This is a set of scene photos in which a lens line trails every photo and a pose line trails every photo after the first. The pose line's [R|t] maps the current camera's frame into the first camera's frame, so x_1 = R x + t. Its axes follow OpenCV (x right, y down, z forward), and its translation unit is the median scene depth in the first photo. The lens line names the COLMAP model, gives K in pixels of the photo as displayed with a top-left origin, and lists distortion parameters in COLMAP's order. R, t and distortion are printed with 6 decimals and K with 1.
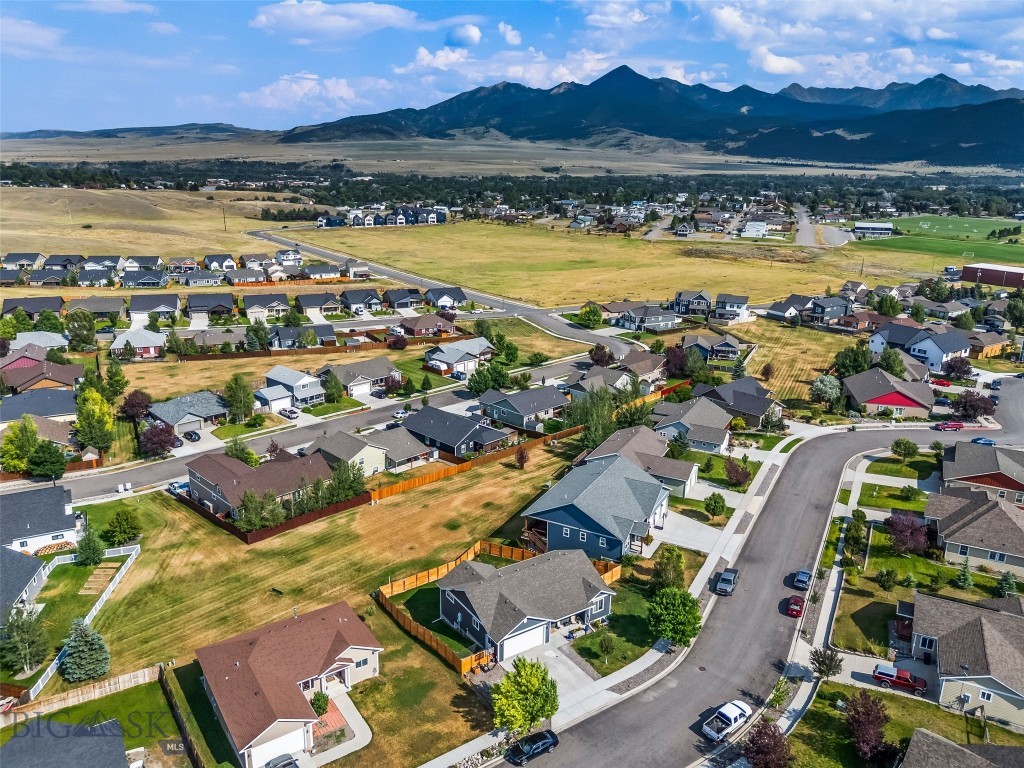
lens RADIAL K [[762.2, 0, 512.1], [0, 762.2, 382.5], [0, 0, 1]] dist [0.064632, -0.059866]
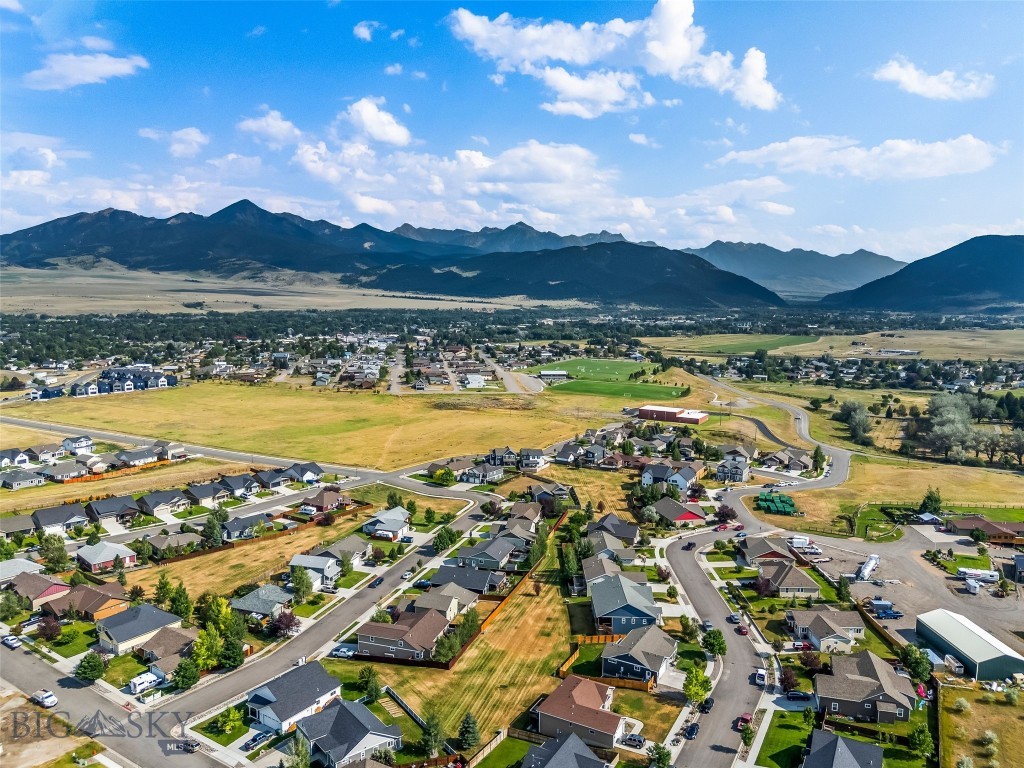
lens RADIAL K [[762.2, 0, 519.6], [0, 762.2, 388.5], [0, 0, 1]] dist [0.064632, -0.059866]
pose [[0.886363, -0.062215, 0.458792, -0.263582], [0.129871, 0.984557, -0.117393, -0.046310], [-0.444403, 0.163637, 0.880755, -0.166191]]
